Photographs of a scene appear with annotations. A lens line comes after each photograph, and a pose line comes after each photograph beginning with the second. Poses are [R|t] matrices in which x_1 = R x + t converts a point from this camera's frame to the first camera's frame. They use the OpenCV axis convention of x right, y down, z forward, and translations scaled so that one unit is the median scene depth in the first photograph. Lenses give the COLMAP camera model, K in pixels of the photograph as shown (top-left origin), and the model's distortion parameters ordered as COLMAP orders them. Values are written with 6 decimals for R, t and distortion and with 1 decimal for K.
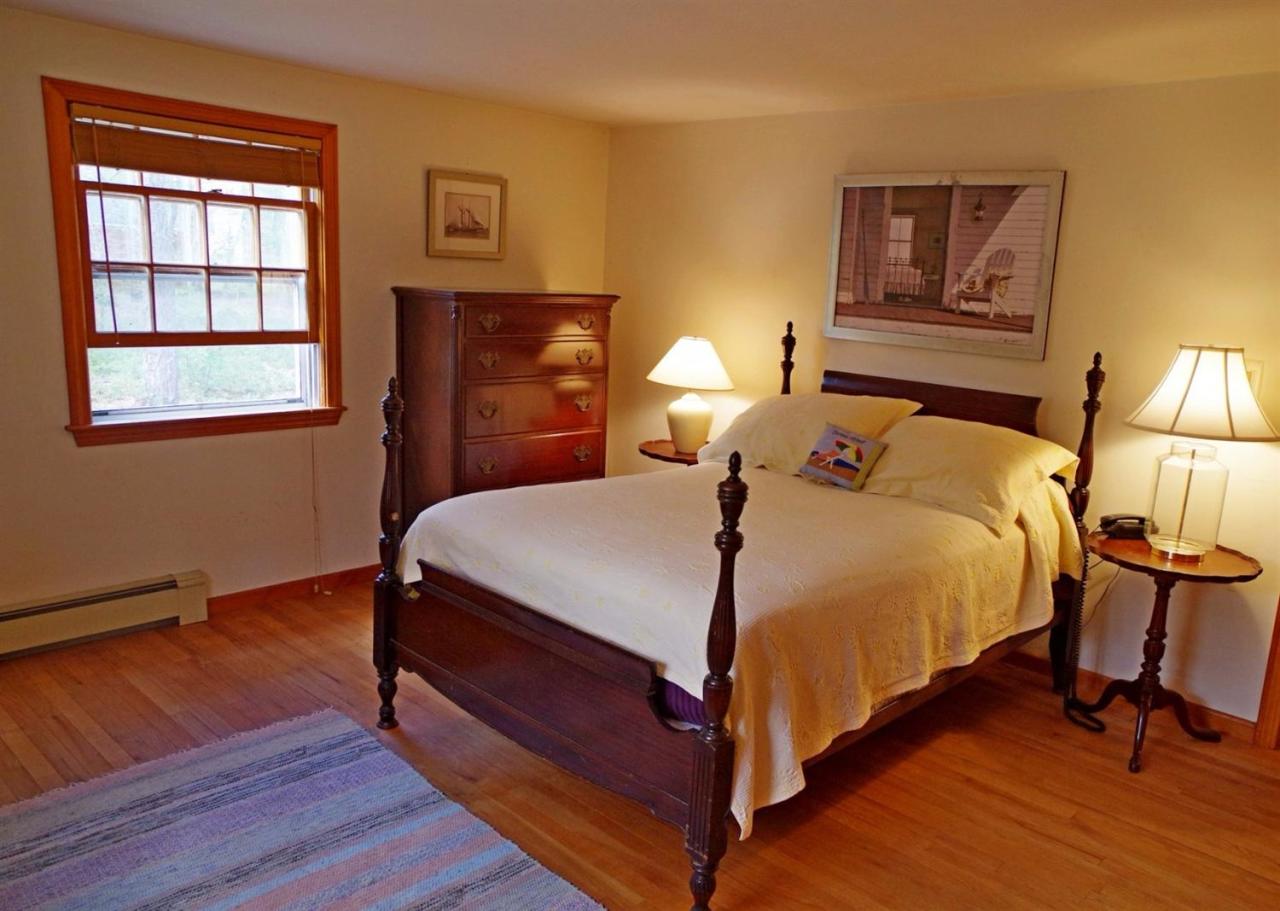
lens RADIAL K [[962.5, 0, 641.8], [0, 962.5, 435.0], [0, 0, 1]] dist [0.000418, 0.000794]
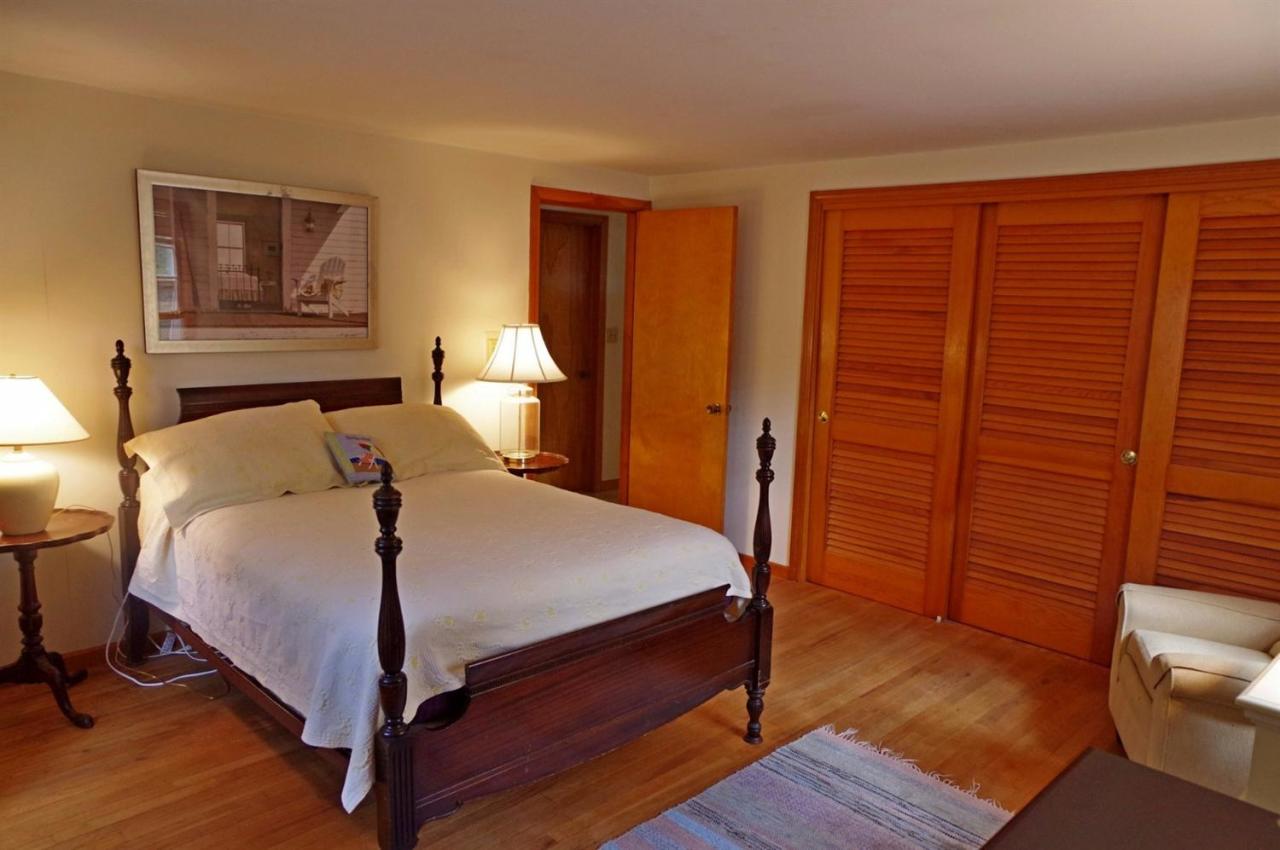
lens RADIAL K [[880.9, 0, 645.9], [0, 880.9, 433.4], [0, 0, 1]] dist [-0.048298, 0.069412]
pose [[0.039854, -0.209325, 0.977034, -0.662834], [0.145661, 0.968582, 0.201572, -0.140345], [-0.988532, 0.134282, 0.069092, 0.559135]]
